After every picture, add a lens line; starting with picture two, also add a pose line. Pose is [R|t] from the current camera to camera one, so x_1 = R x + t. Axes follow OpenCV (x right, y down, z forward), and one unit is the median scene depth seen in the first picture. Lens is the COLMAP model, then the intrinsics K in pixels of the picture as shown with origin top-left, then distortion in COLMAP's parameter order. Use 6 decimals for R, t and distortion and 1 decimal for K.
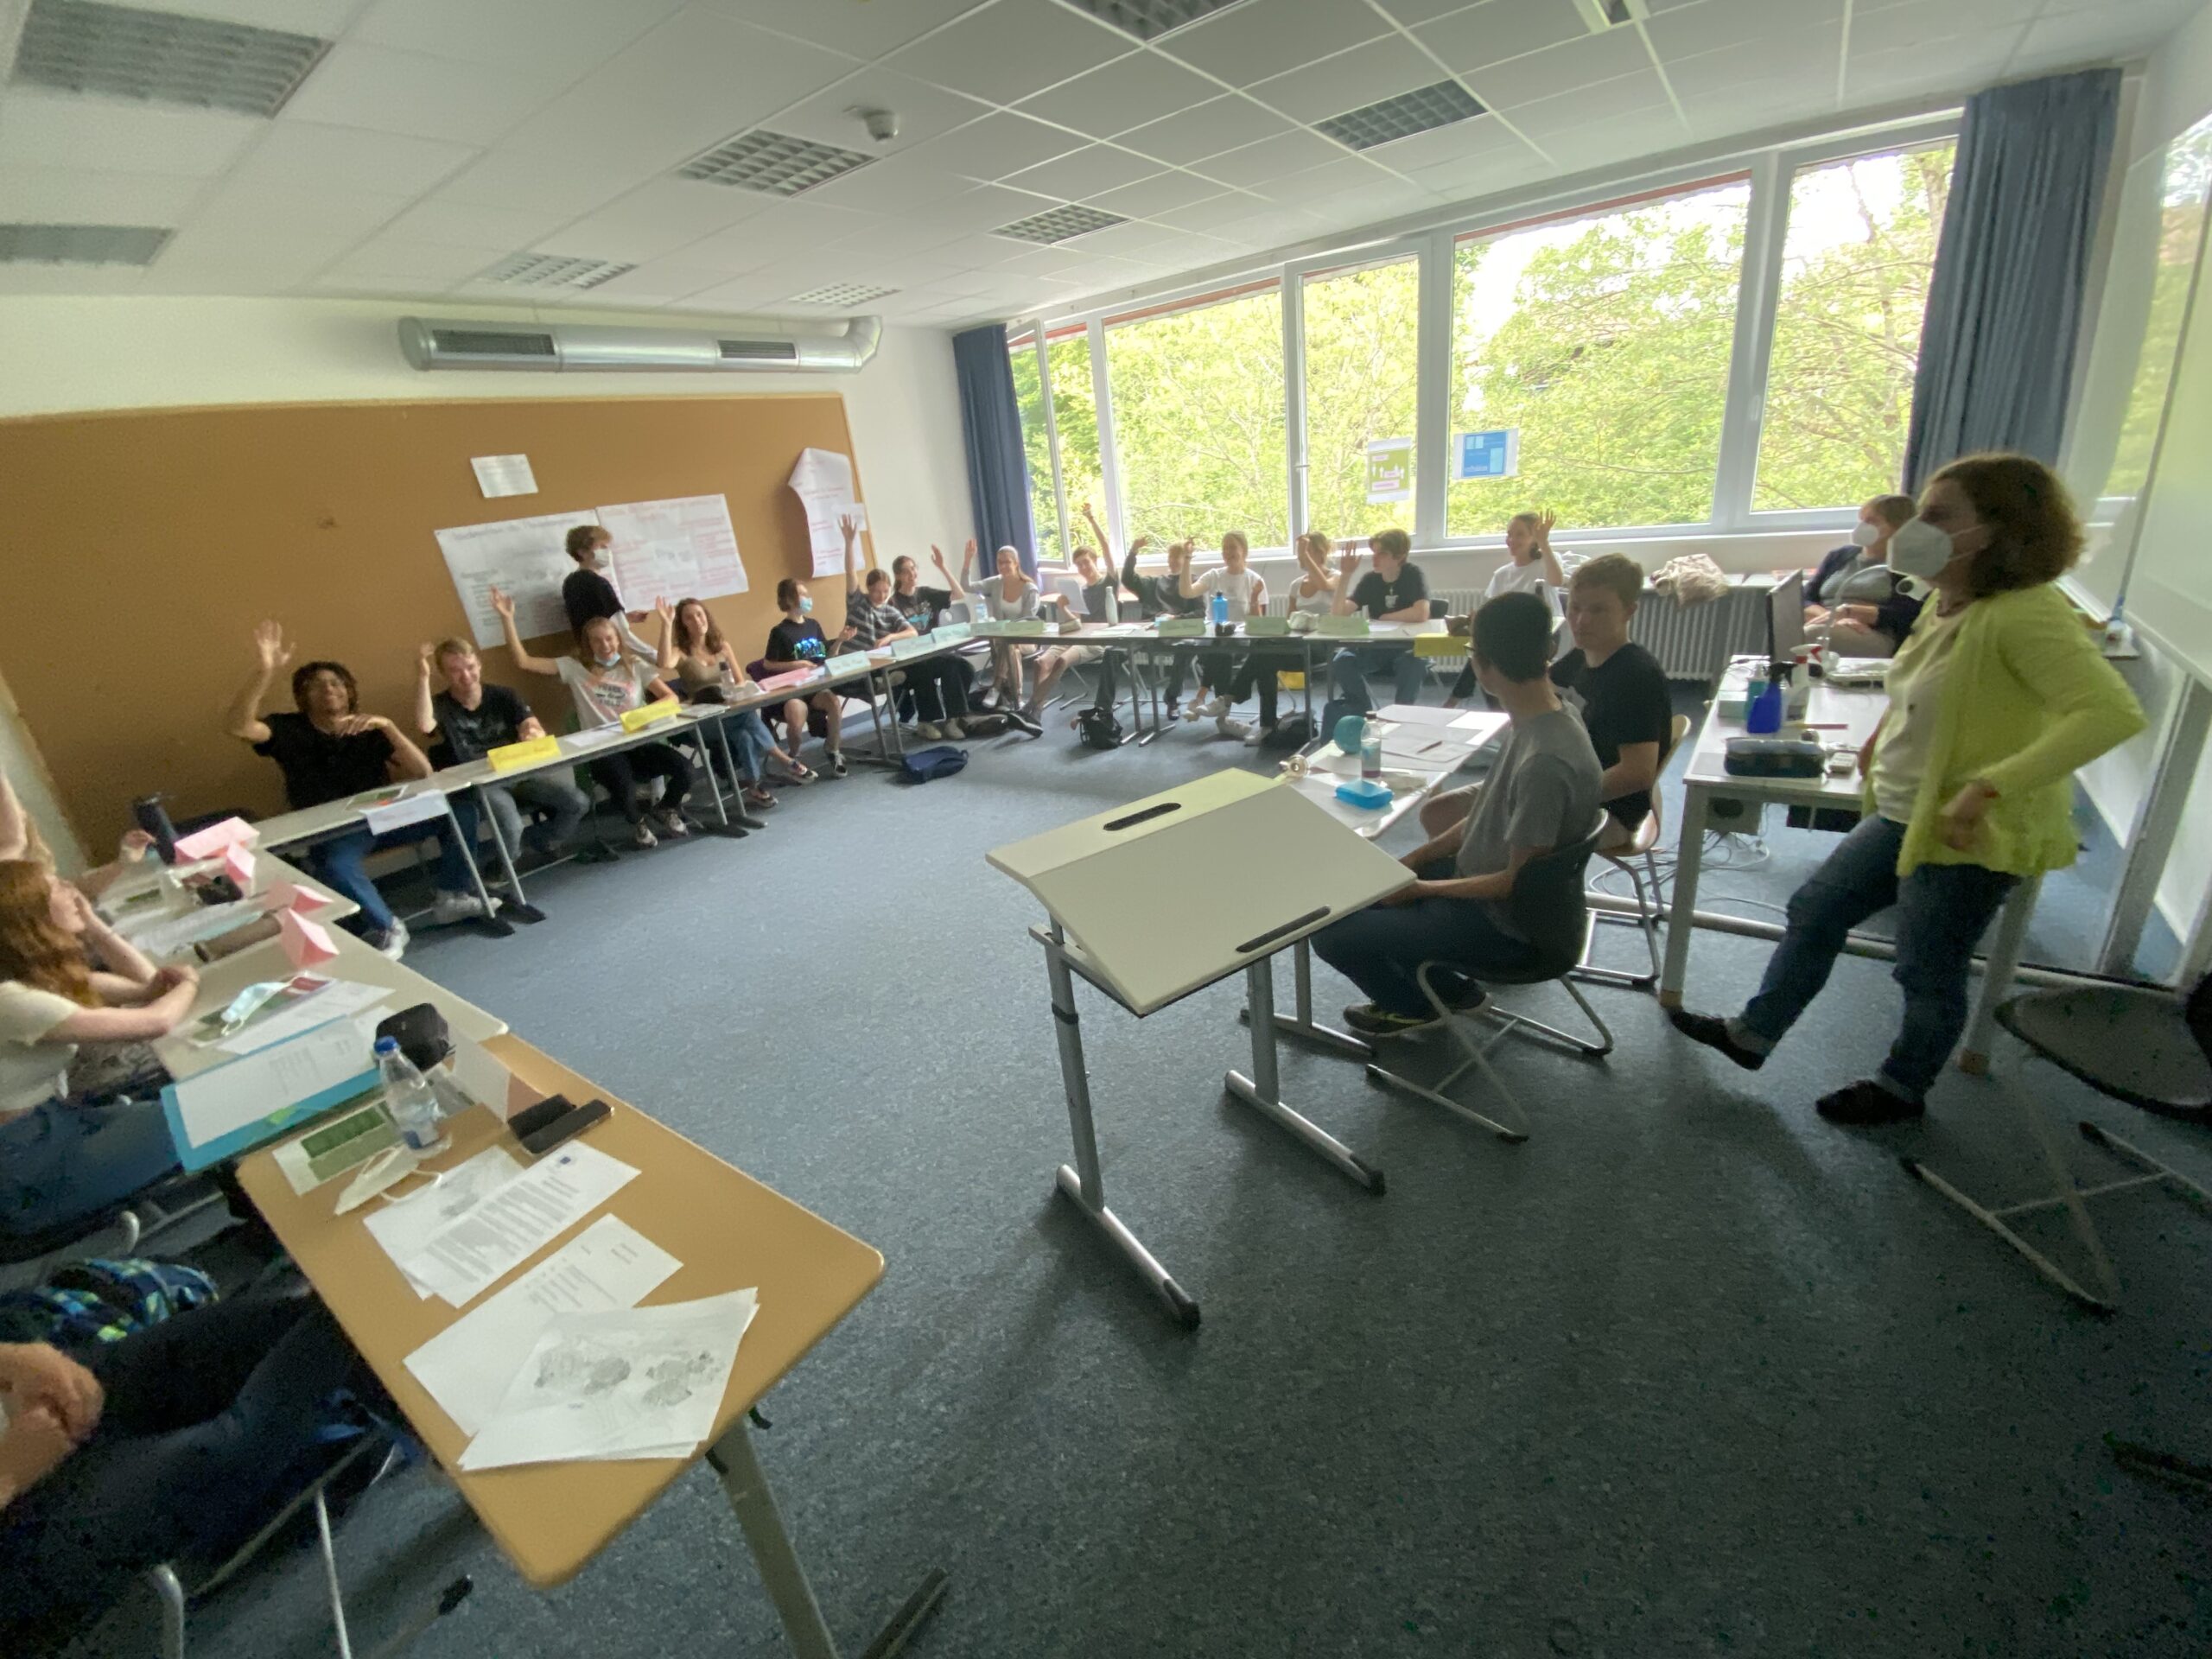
lens RADIAL K [[935.0, 0, 1100.9], [0, 935.0, 817.4], [0, 0, 1]] dist [-0.015524, -0.000128]
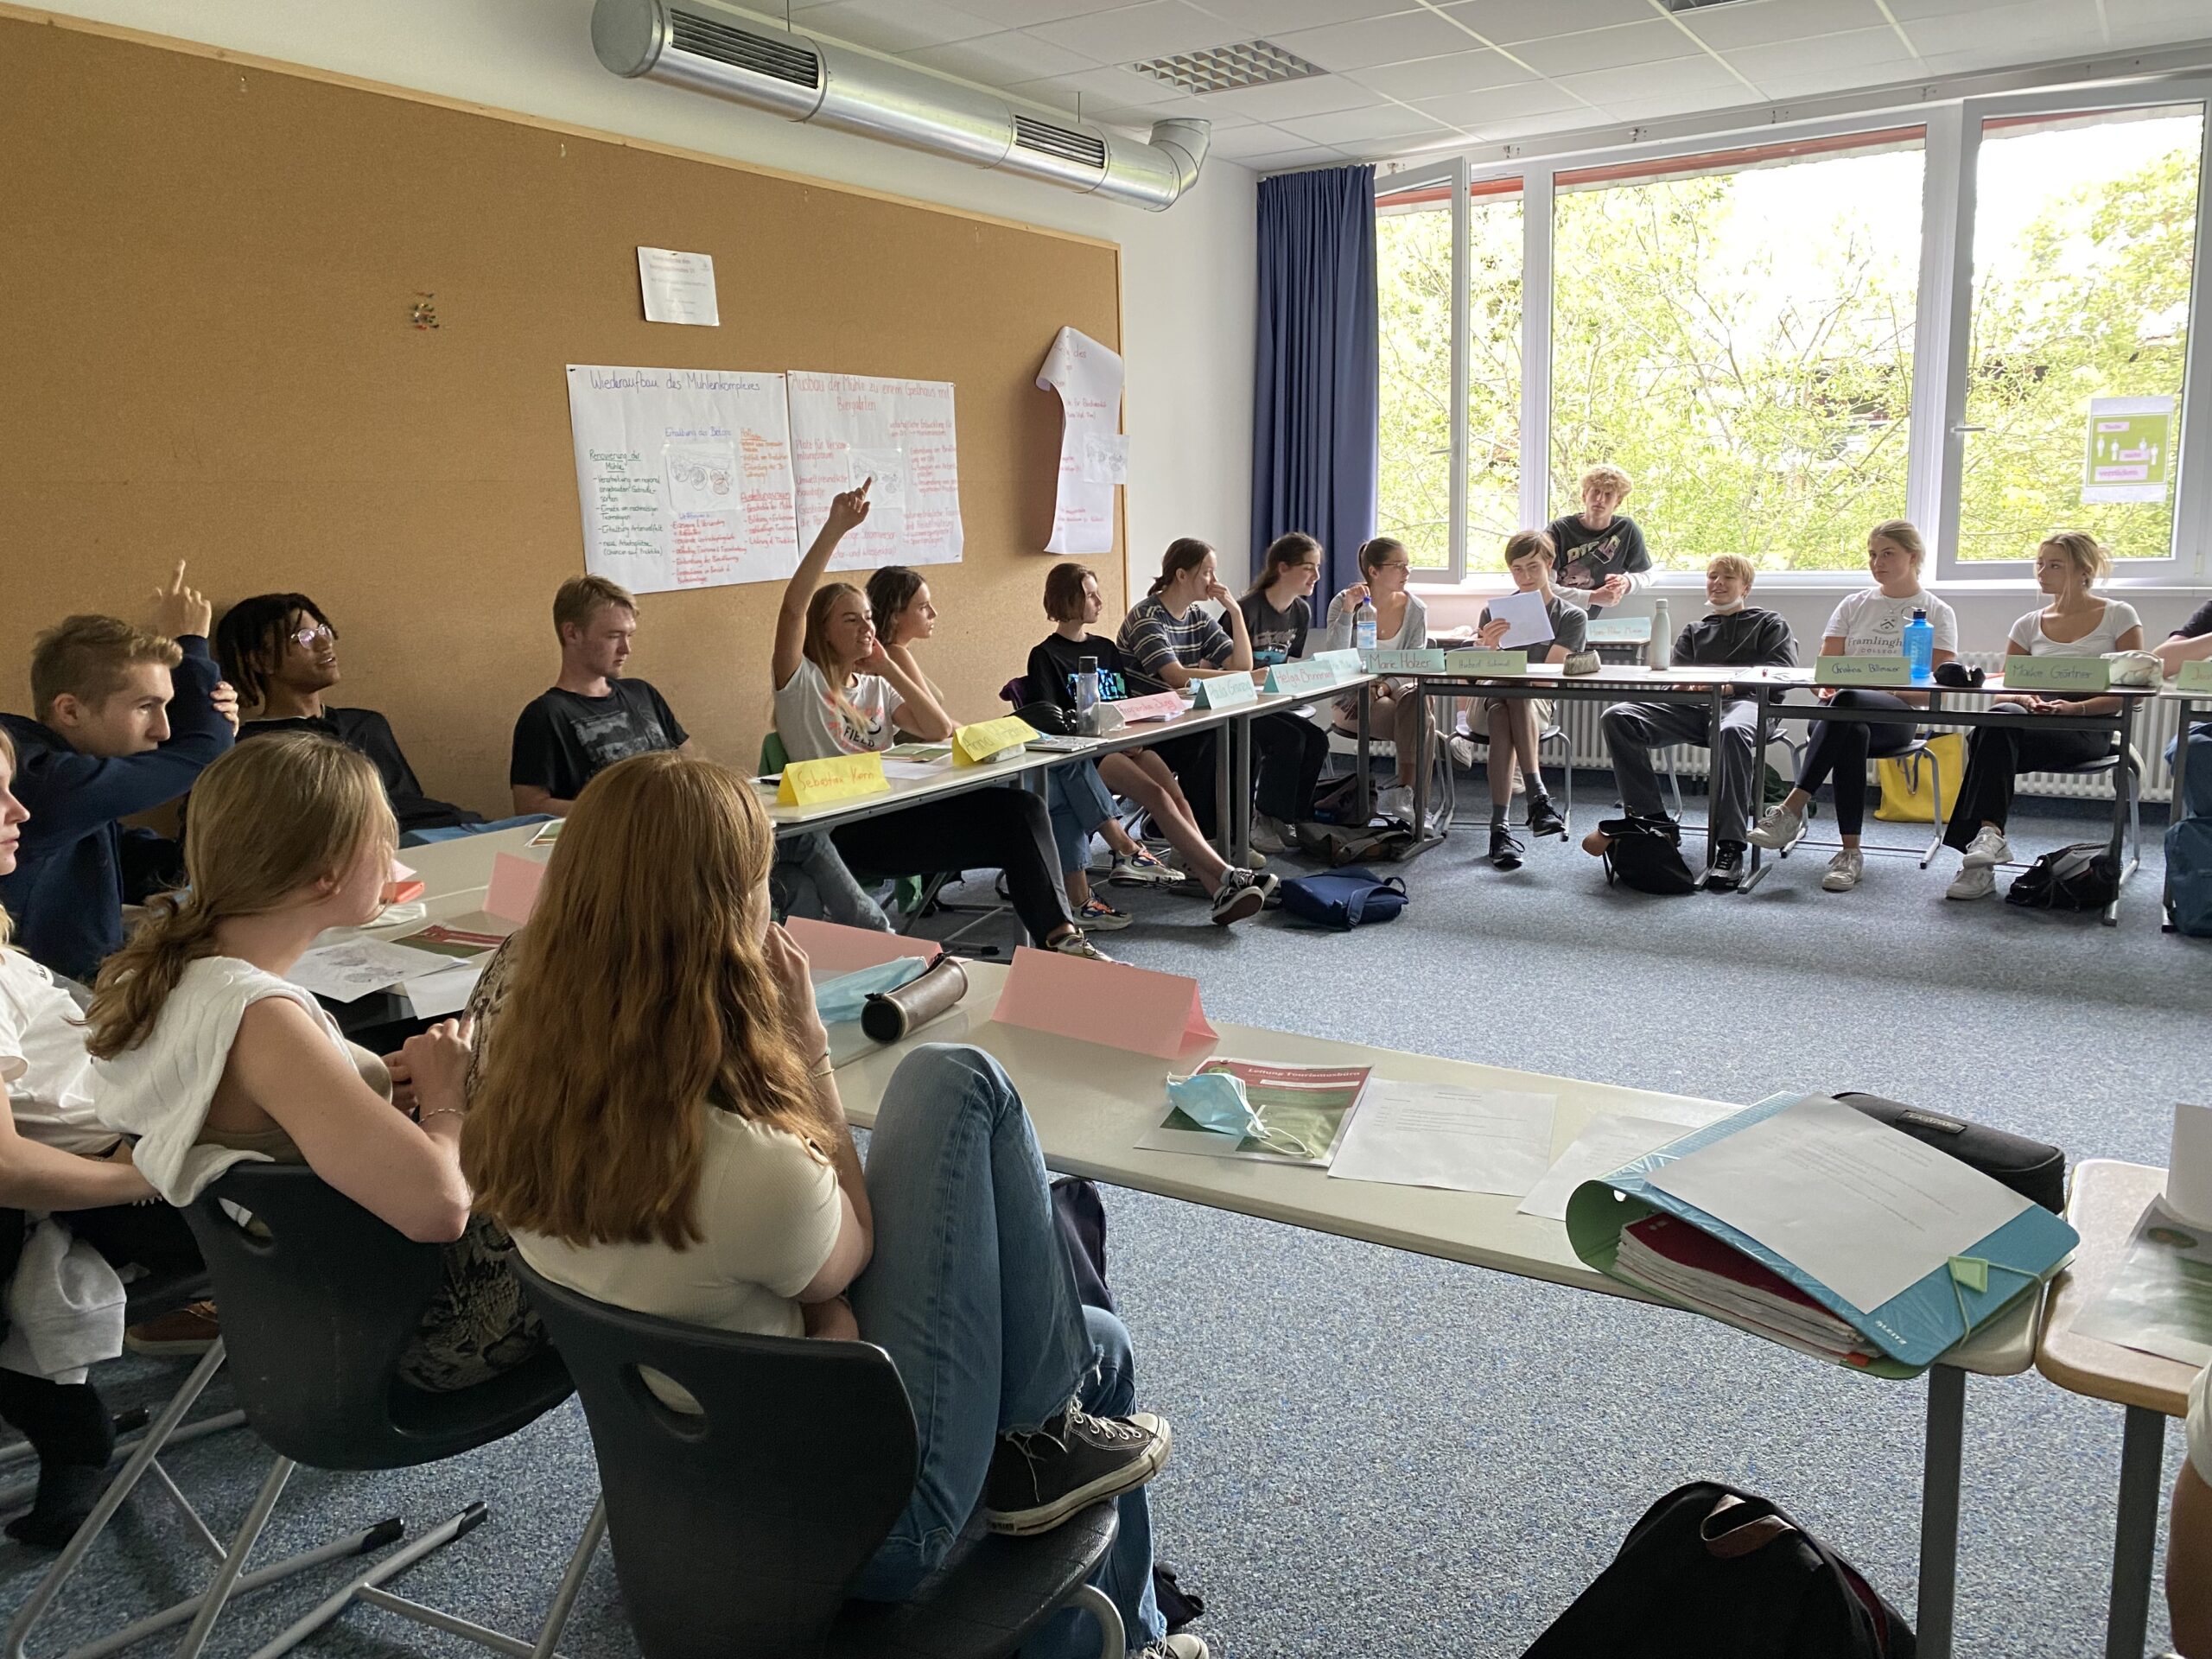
lens RADIAL K [[1685.7, 0, 1108.1], [0, 1685.7, 775.9], [0, 0, 1]] dist [-0.006923, -0.000750]
pose [[0.994858, 0.075307, 0.067727, -0.382477], [-0.060579, 0.978334, -0.197971, 0.070310], [-0.081168, 0.192850, 0.977865, 0.077840]]
